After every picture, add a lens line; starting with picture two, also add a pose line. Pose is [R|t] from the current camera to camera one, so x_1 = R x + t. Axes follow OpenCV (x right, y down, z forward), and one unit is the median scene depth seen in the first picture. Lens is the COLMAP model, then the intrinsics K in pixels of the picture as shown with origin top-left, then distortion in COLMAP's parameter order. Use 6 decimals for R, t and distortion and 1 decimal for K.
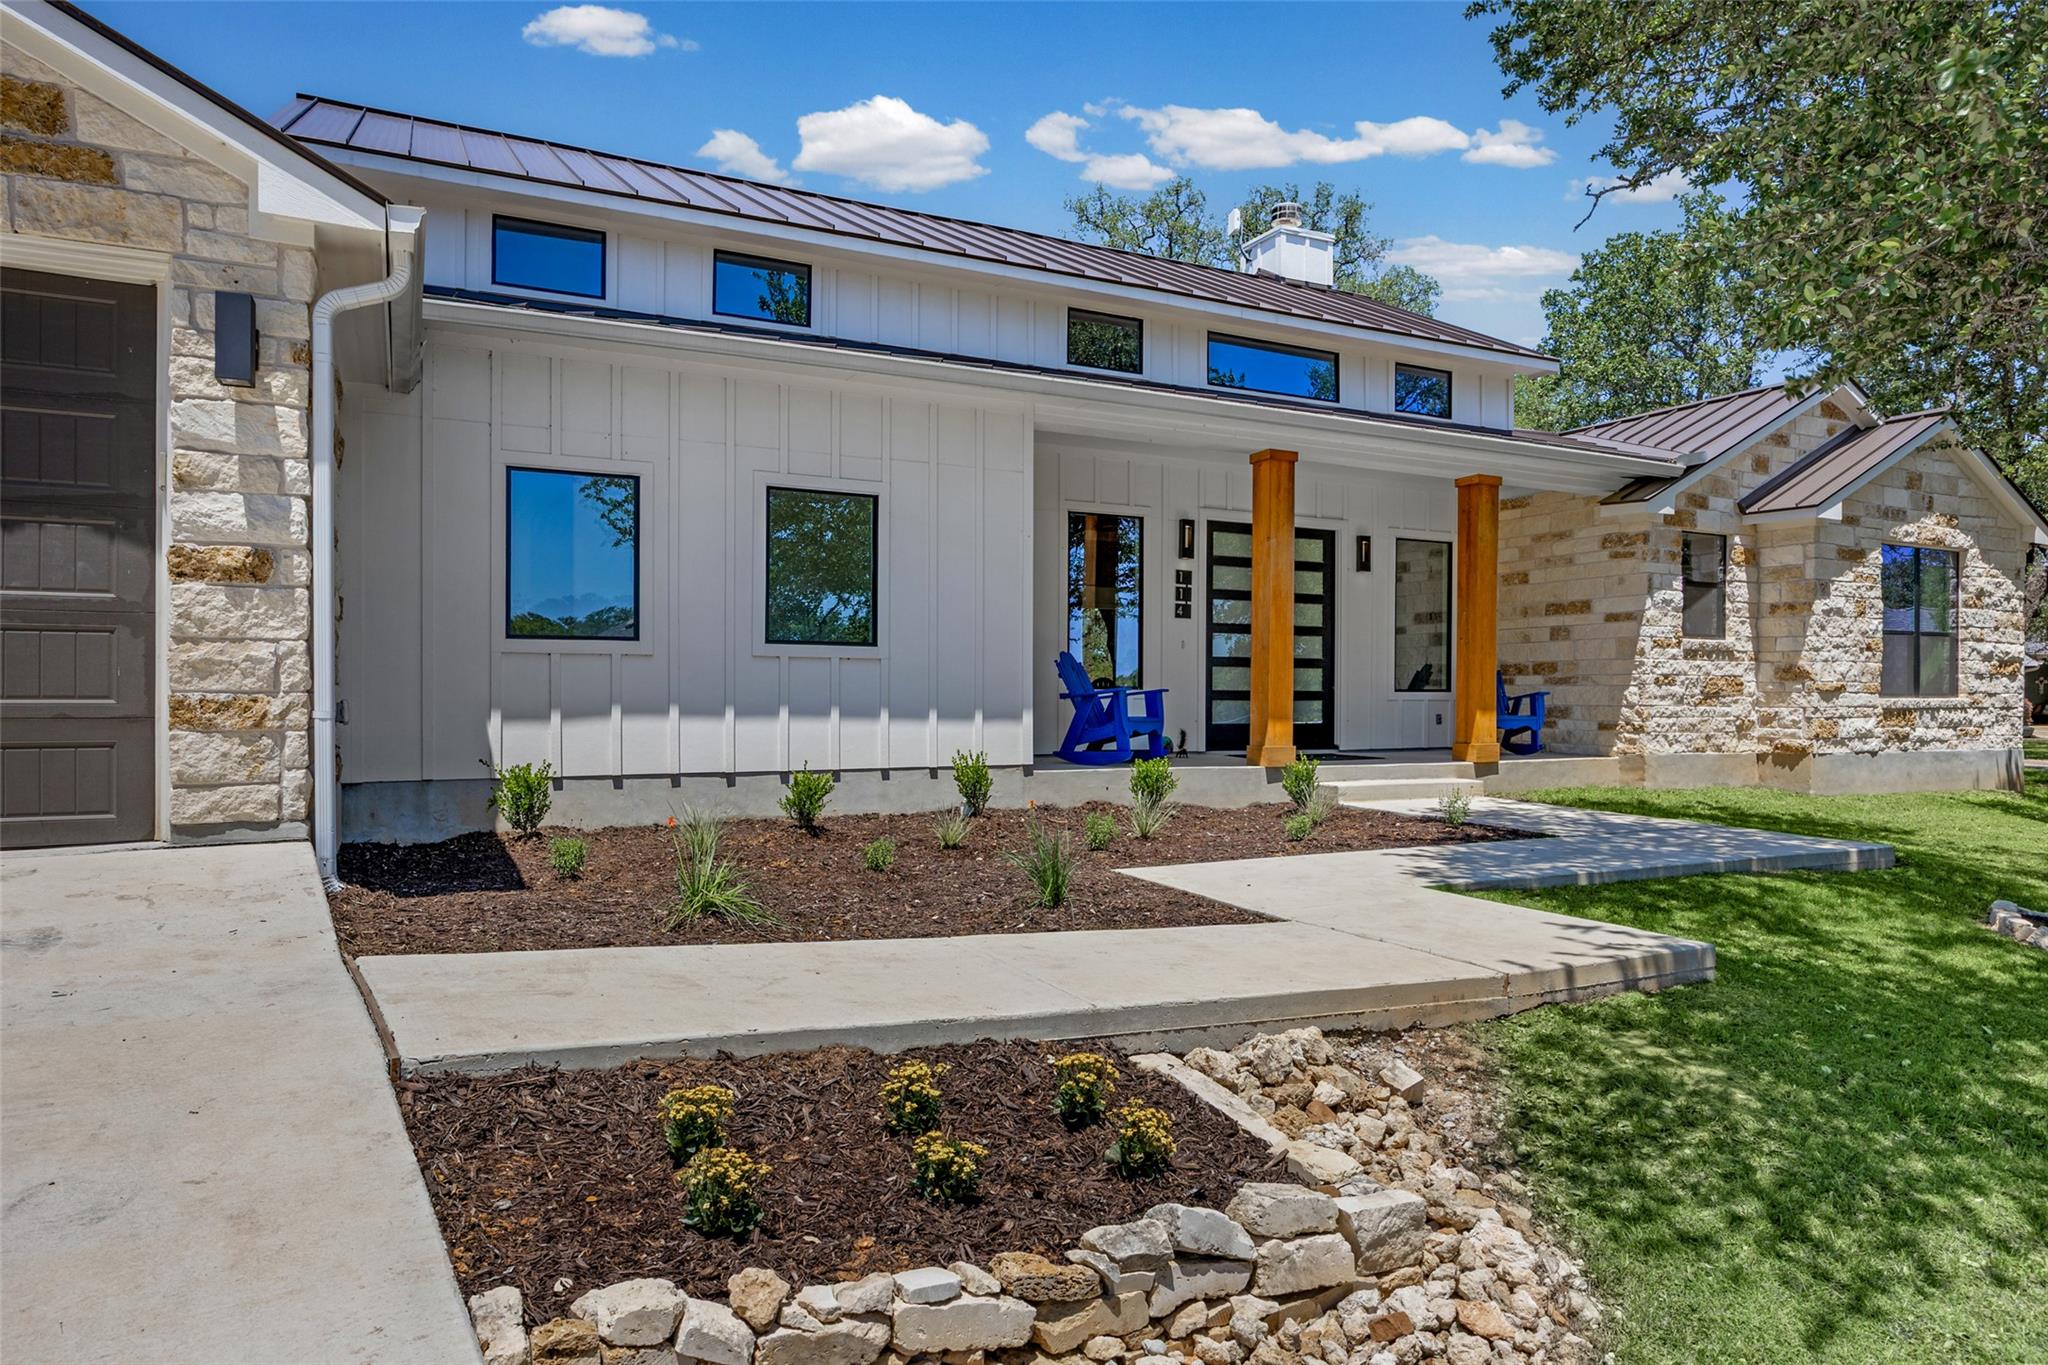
lens RADIAL K [[1304.8, 0, 1028.3], [0, 1304.8, 697.3], [0, 0, 1]] dist [-0.009183, -0.001918]
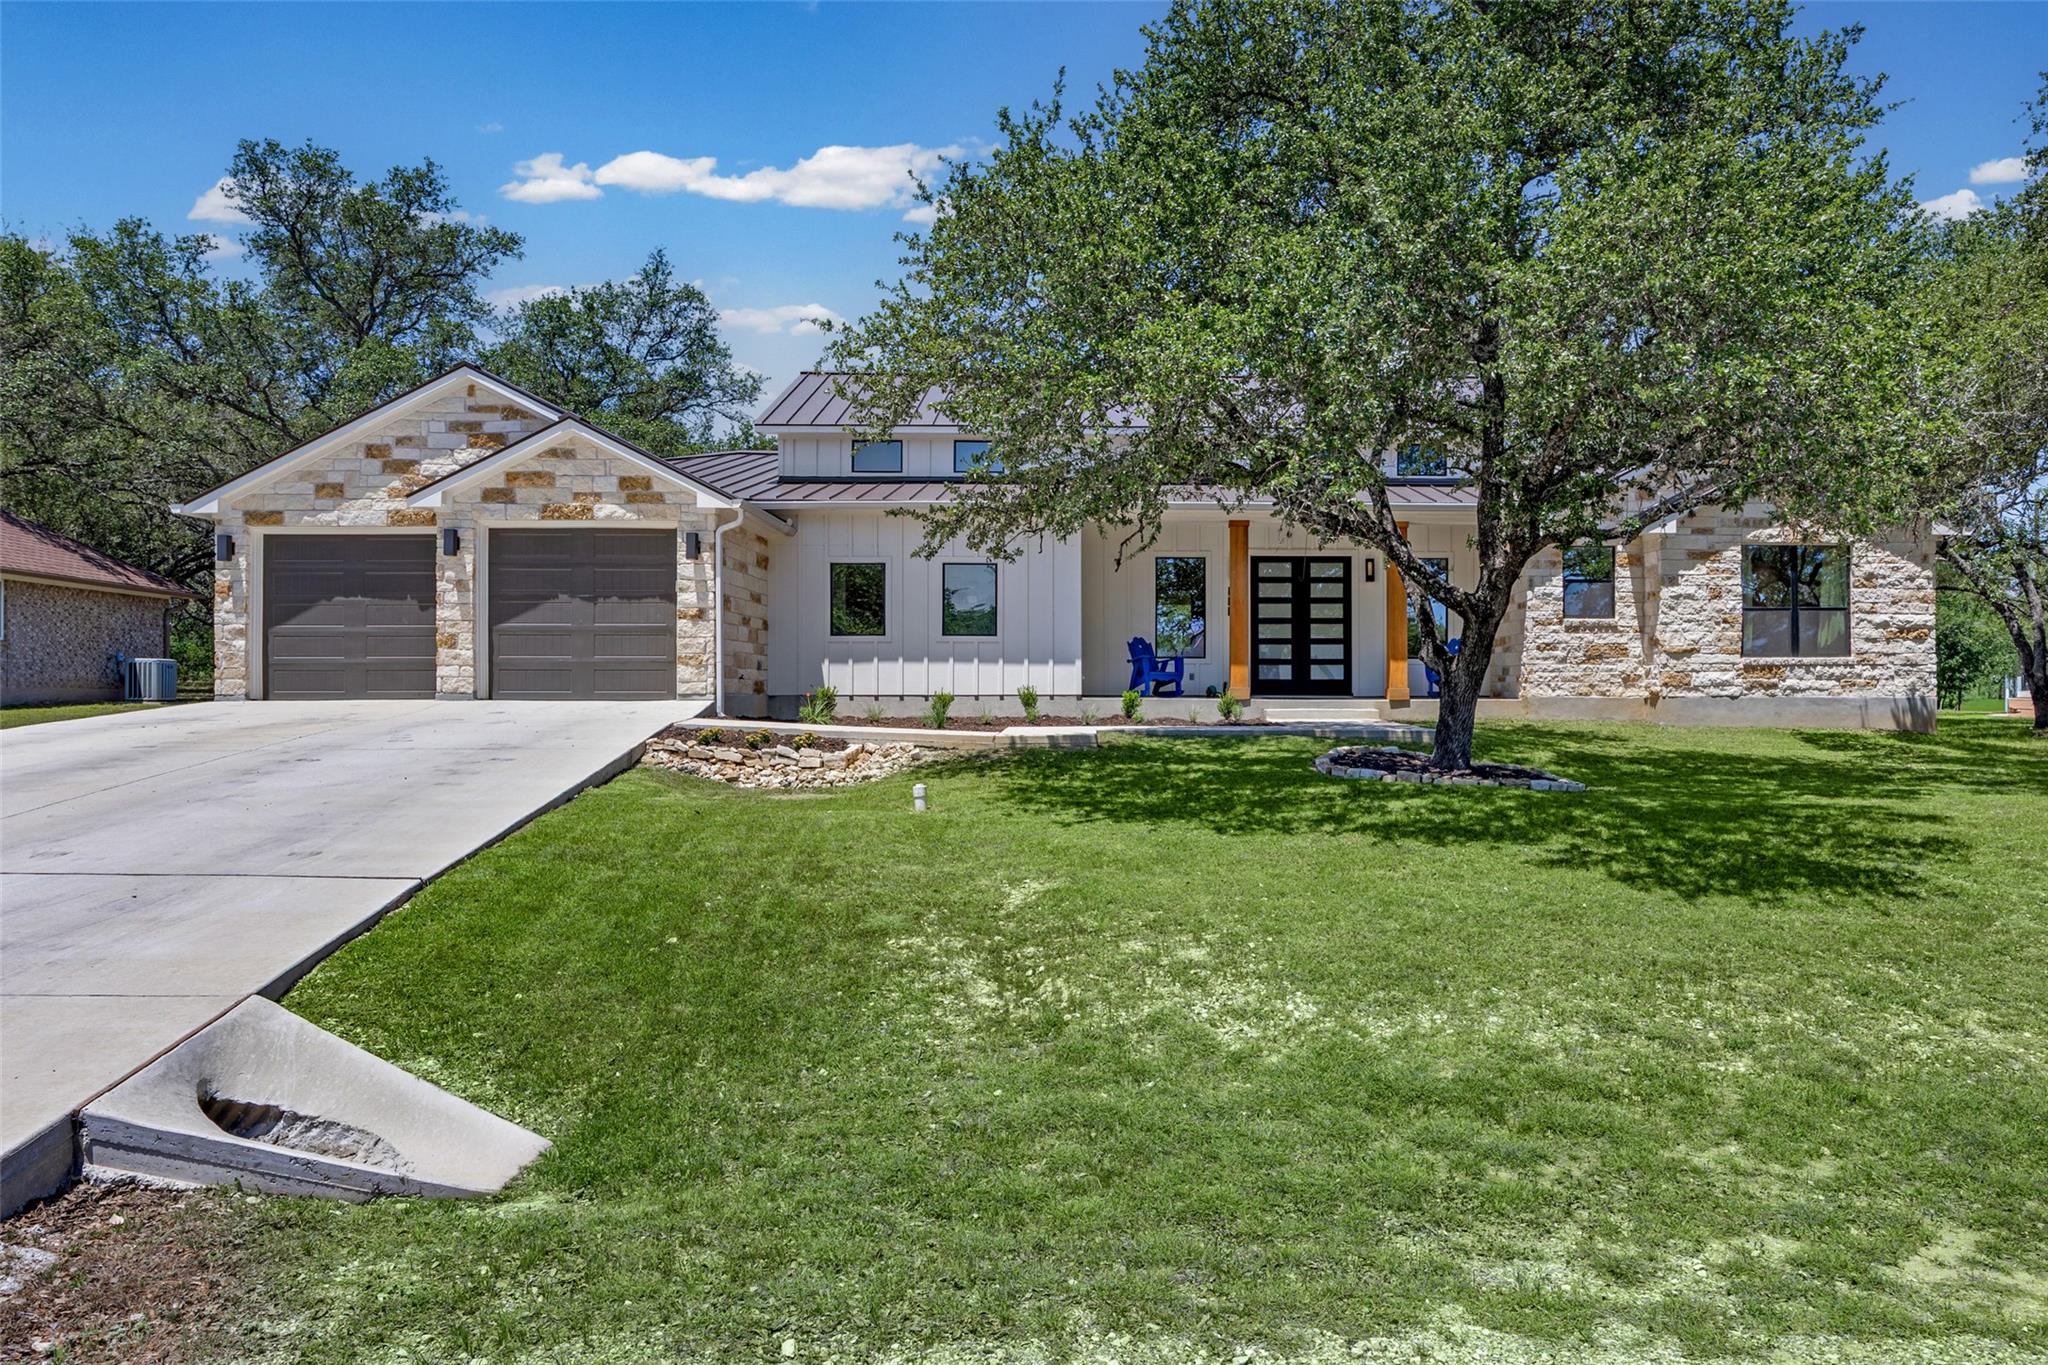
lens RADIAL K [[1304.8, 0, 1043.0], [0, 1304.8, 684.0], [0, 0, 1]] dist [-0.009183, -0.001918]
pose [[0.884624, -0.007093, -0.466251, 0.667140], [0.002211, 0.999937, -0.011017, 0.044025], [0.466300, 0.008715, 0.884584, -0.586029]]
